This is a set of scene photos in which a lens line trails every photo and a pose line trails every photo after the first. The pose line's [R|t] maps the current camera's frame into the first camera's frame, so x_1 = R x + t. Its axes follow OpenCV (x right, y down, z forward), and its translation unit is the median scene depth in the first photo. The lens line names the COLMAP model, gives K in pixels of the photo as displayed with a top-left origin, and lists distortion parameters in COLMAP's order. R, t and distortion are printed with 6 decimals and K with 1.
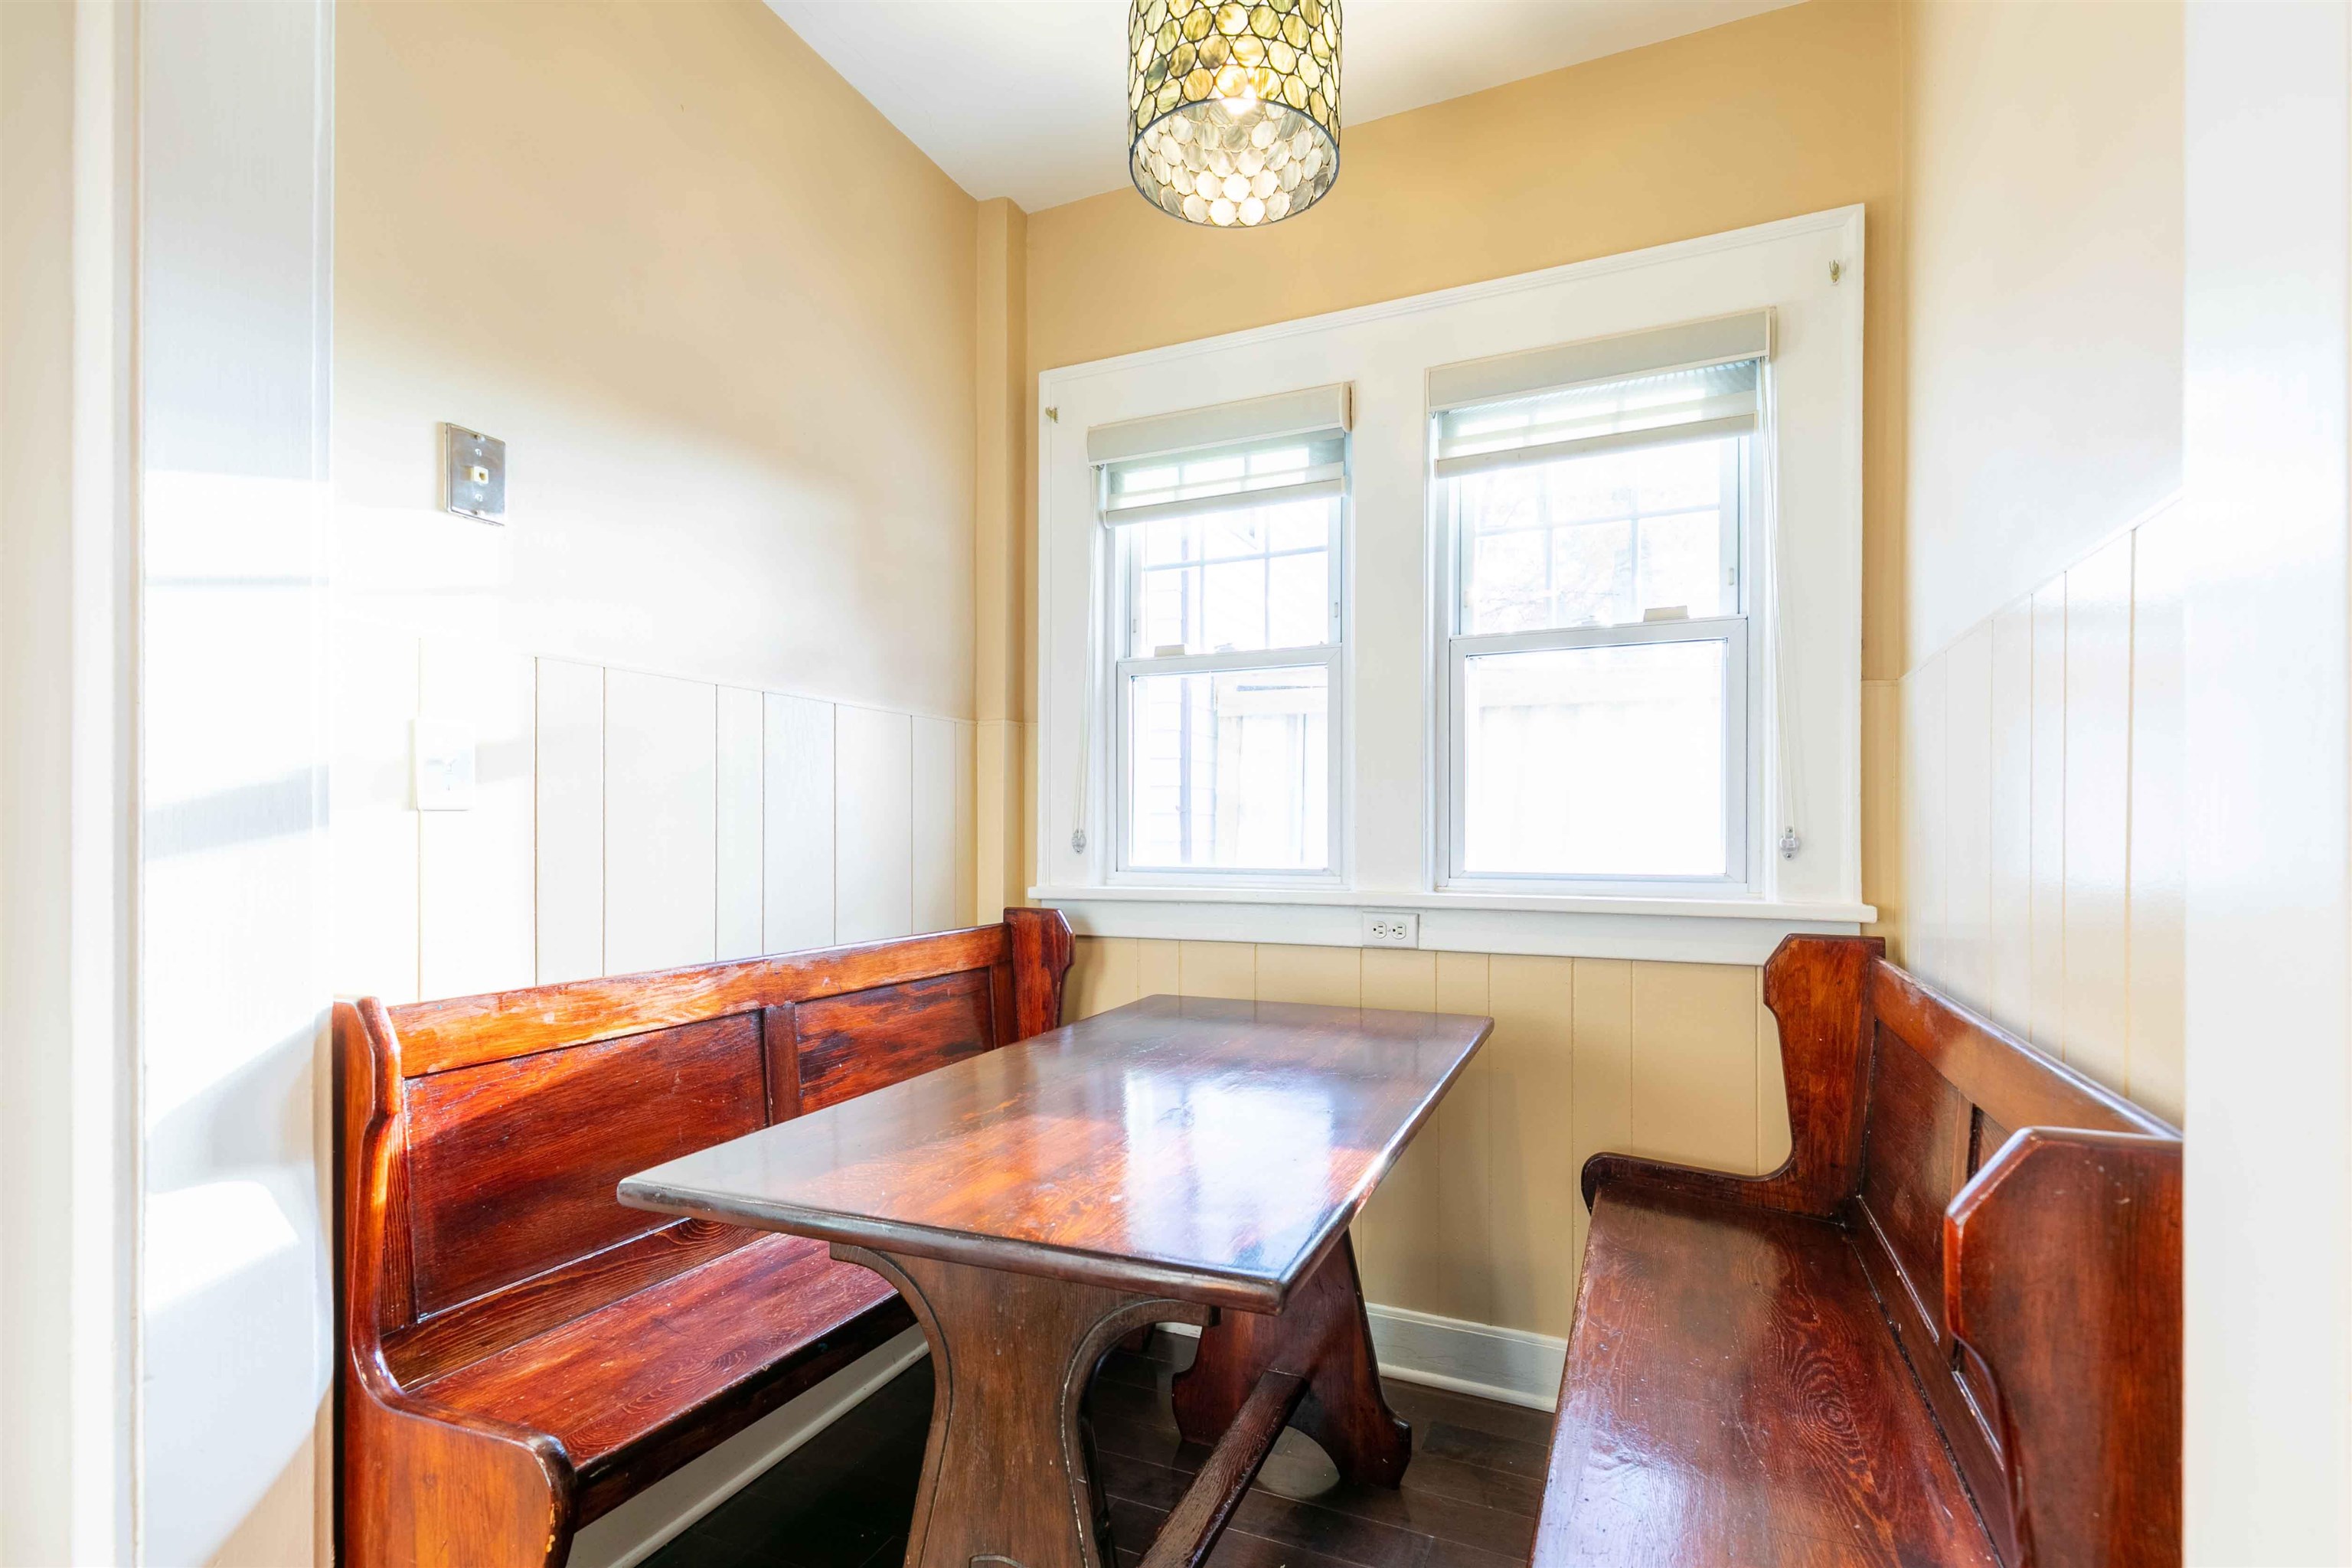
lens RADIAL K [[1077.4, 0, 1197.2], [0, 1077.4, 827.3], [0, 0, 1]] dist [0.009902, -0.001766]
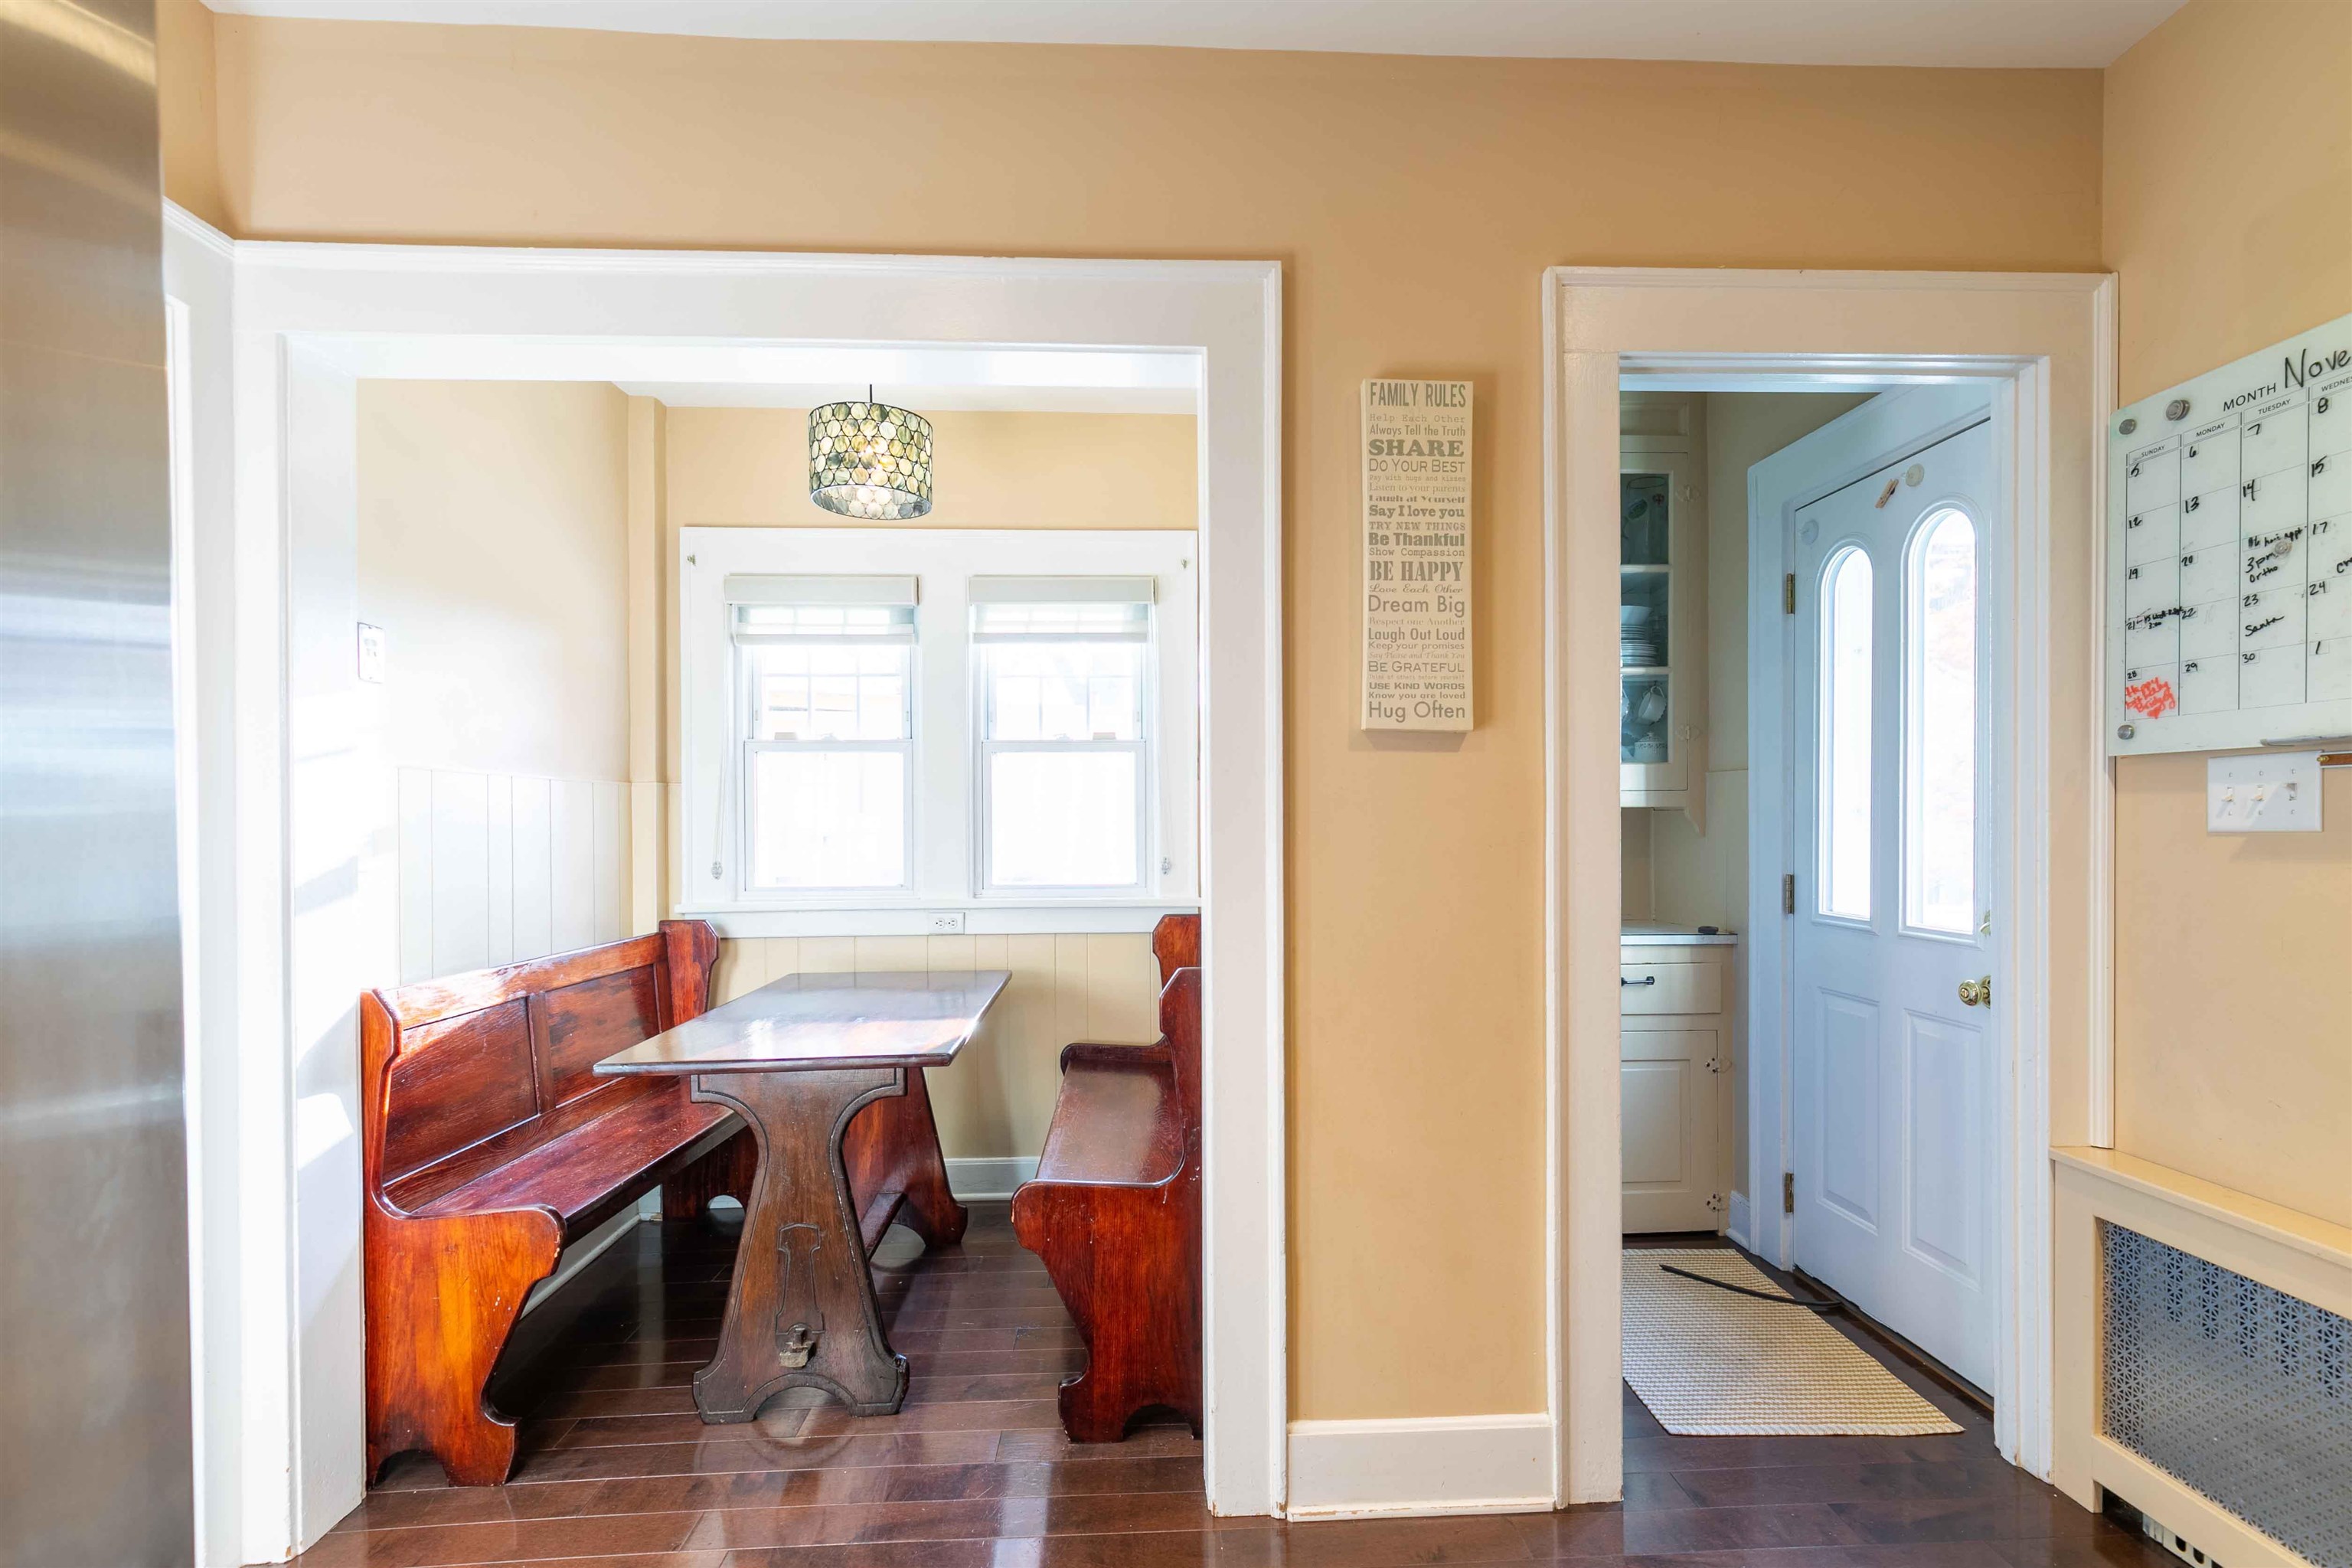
lens RADIAL K [[1075.7, 0, 1198.7], [0, 1075.7, 828.5], [0, 0, 1]] dist [0.012226, -0.006869]
pose [[0.894114, -0.007571, 0.447775, -0.231898], [0.005298, 0.999966, 0.006327, -0.061267], [-0.447808, -0.003285, 0.894124, -0.686419]]
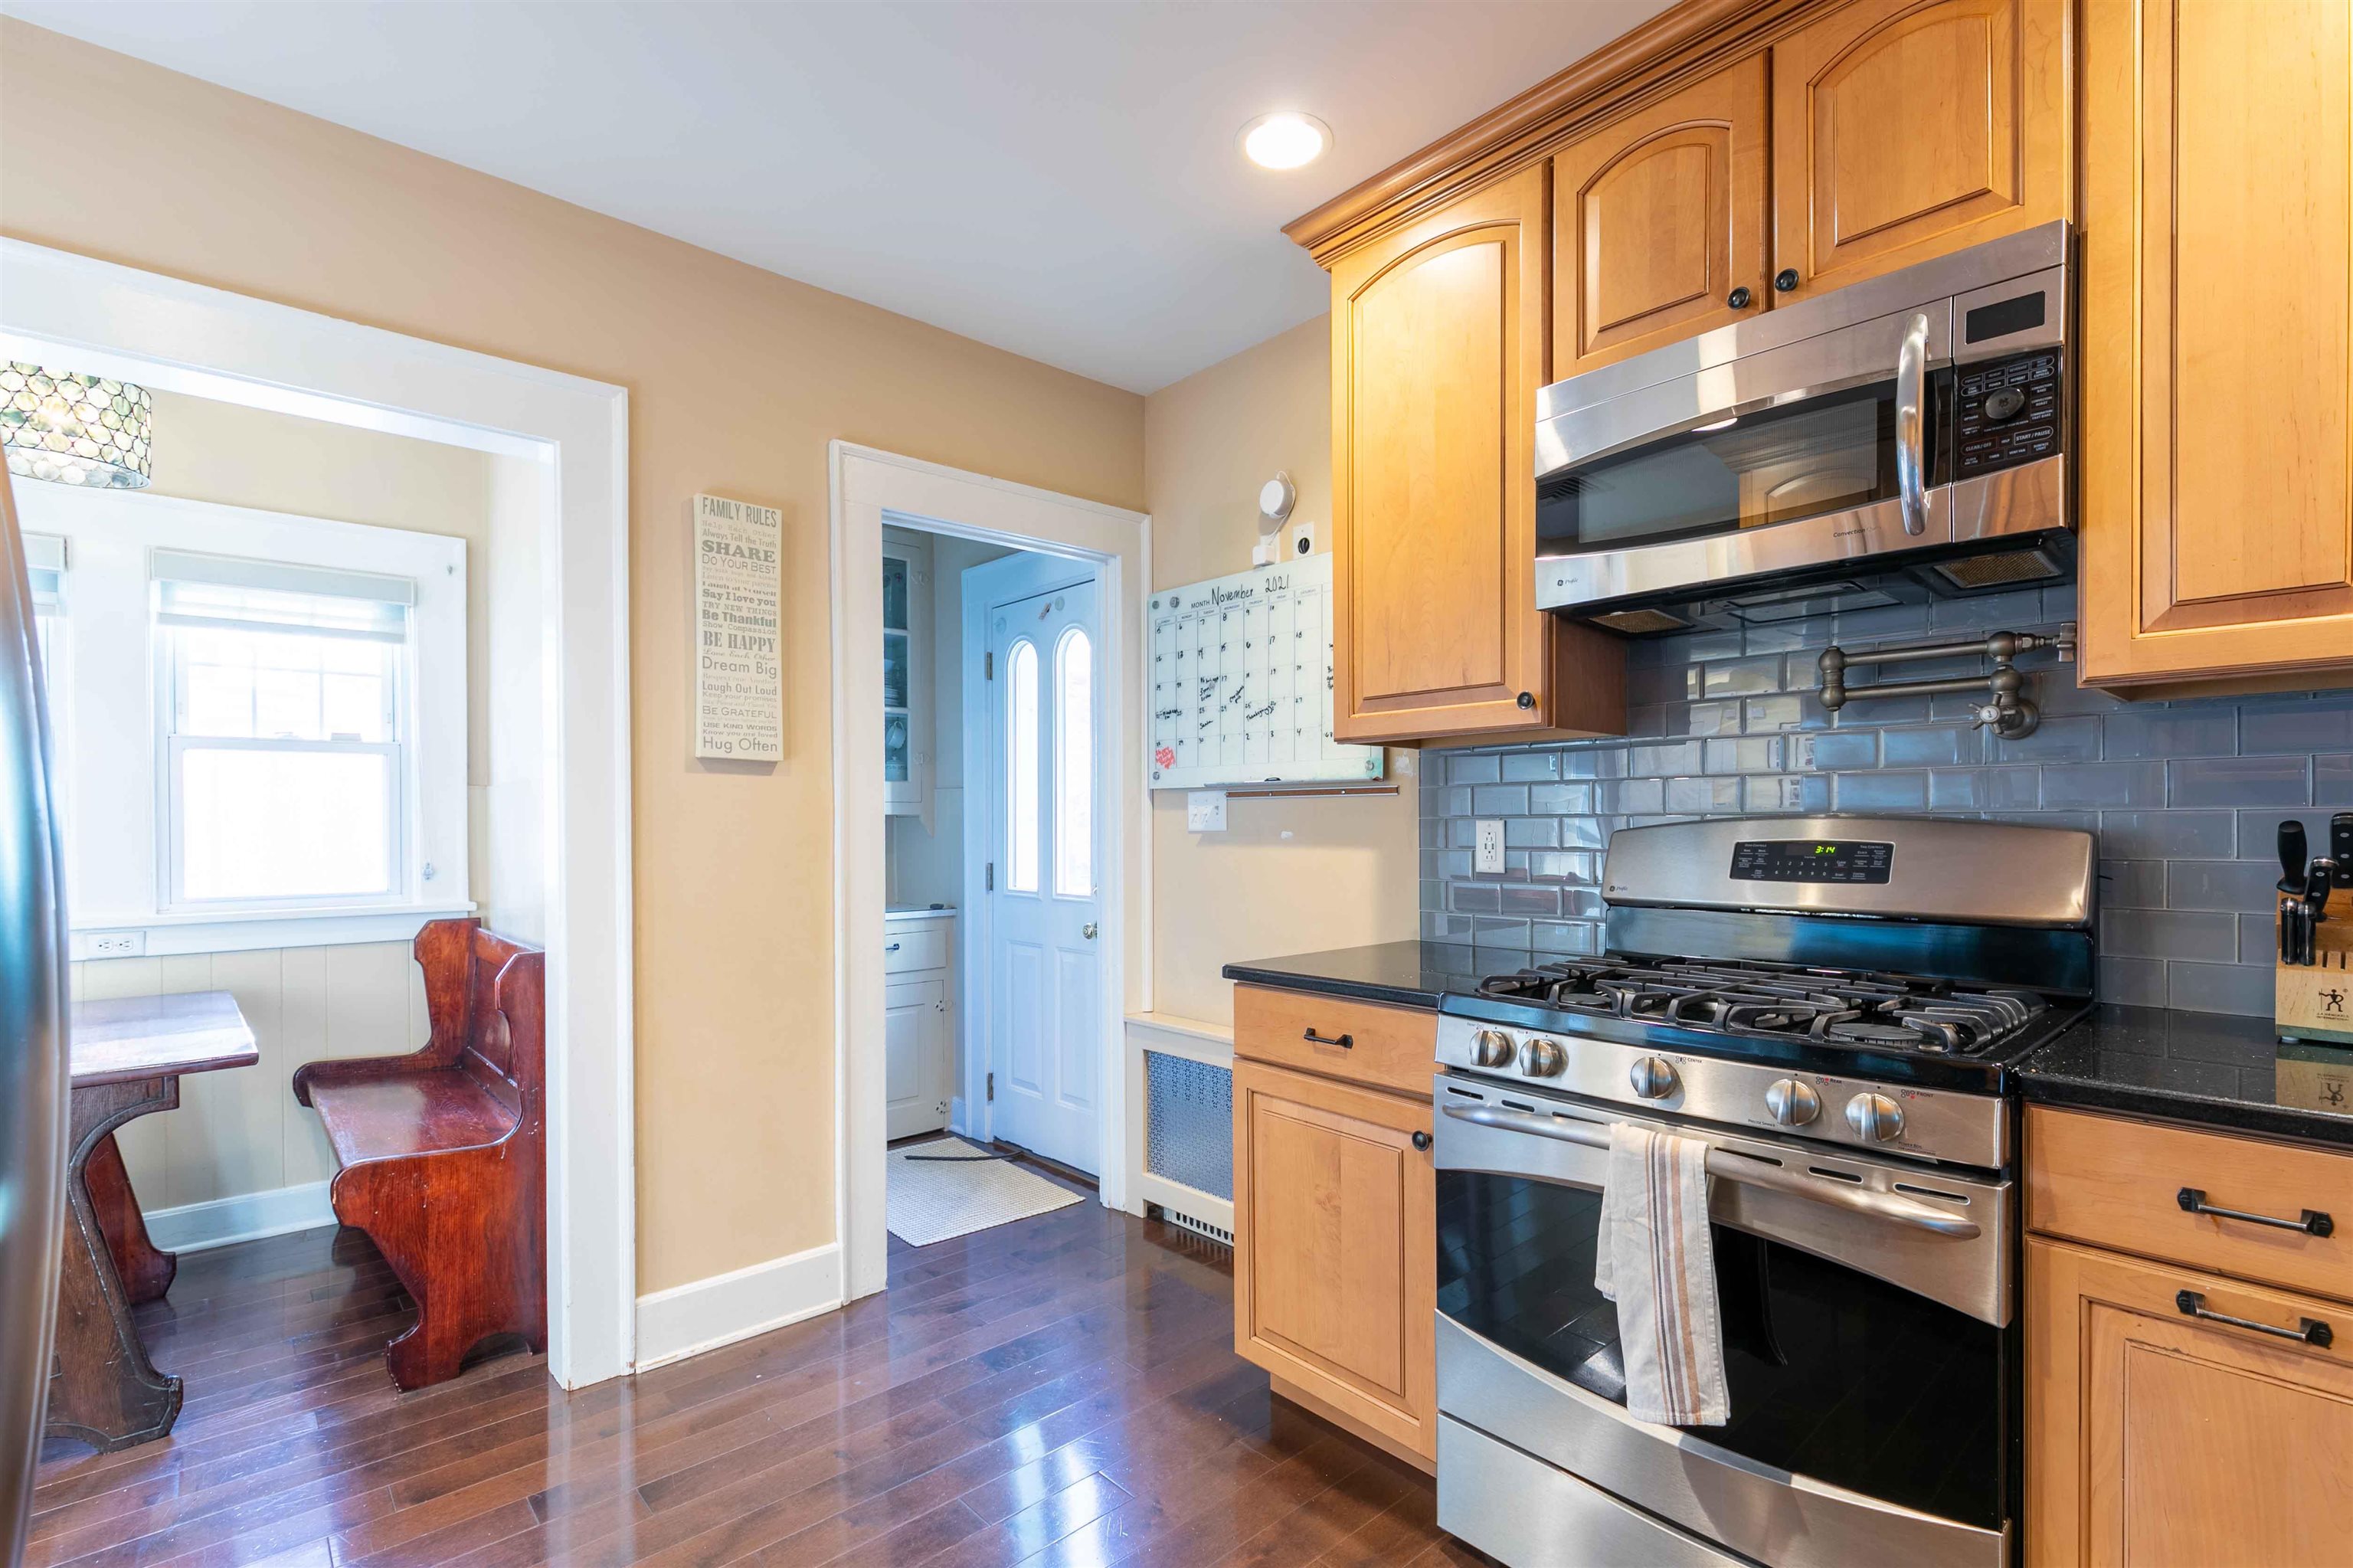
lens RADIAL K [[1077.9, 0, 1197.7], [0, 1077.9, 827.4], [0, 0, 1]] dist [0.009902, -0.001766]
pose [[0.408960, -0.007172, 0.912524, -0.604062], [0.005522, 0.999970, 0.005385, -0.063422], [-0.912536, 0.002837, 0.408987, -0.960367]]
